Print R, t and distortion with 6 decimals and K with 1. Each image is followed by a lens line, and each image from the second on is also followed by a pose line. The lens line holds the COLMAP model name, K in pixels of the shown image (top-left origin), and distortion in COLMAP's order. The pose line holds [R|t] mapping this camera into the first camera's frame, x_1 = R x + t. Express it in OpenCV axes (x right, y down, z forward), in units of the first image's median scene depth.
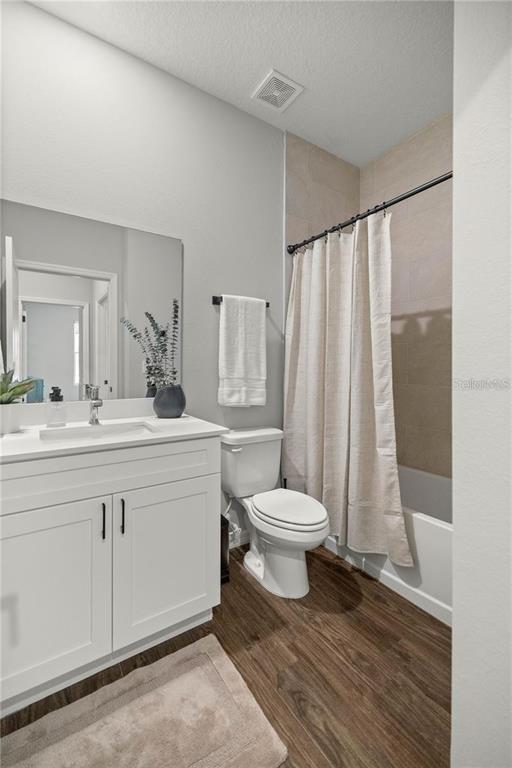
lens RADIAL K [[329.5, 0, 257.5], [0, 329.5, 380.2], [0, 0, 1]] dist [-0.000155, 0.000095]
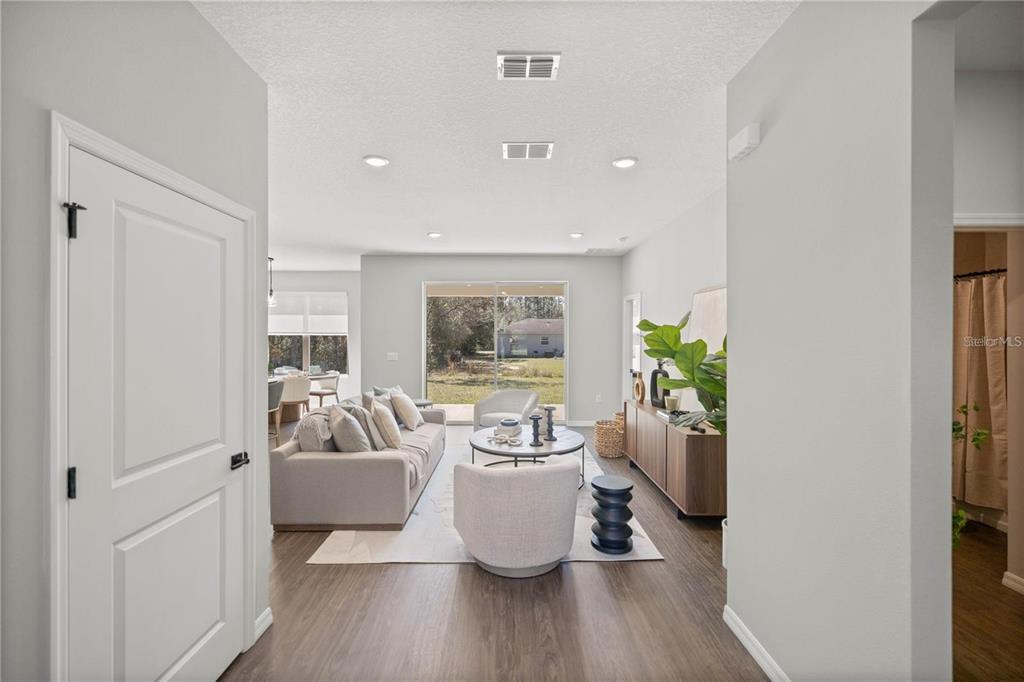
lens RADIAL K [[439.3, 0, 512.0], [0, 439.3, 336.8], [0, 0, 1]] dist [-0.000155, 0.000095]
pose [[0.842915, 0.000683, -0.538046, -0.386804], [-0.009627, 0.999858, -0.013813, -0.181234], [0.537960, 0.016823, 0.842803, -1.793903]]
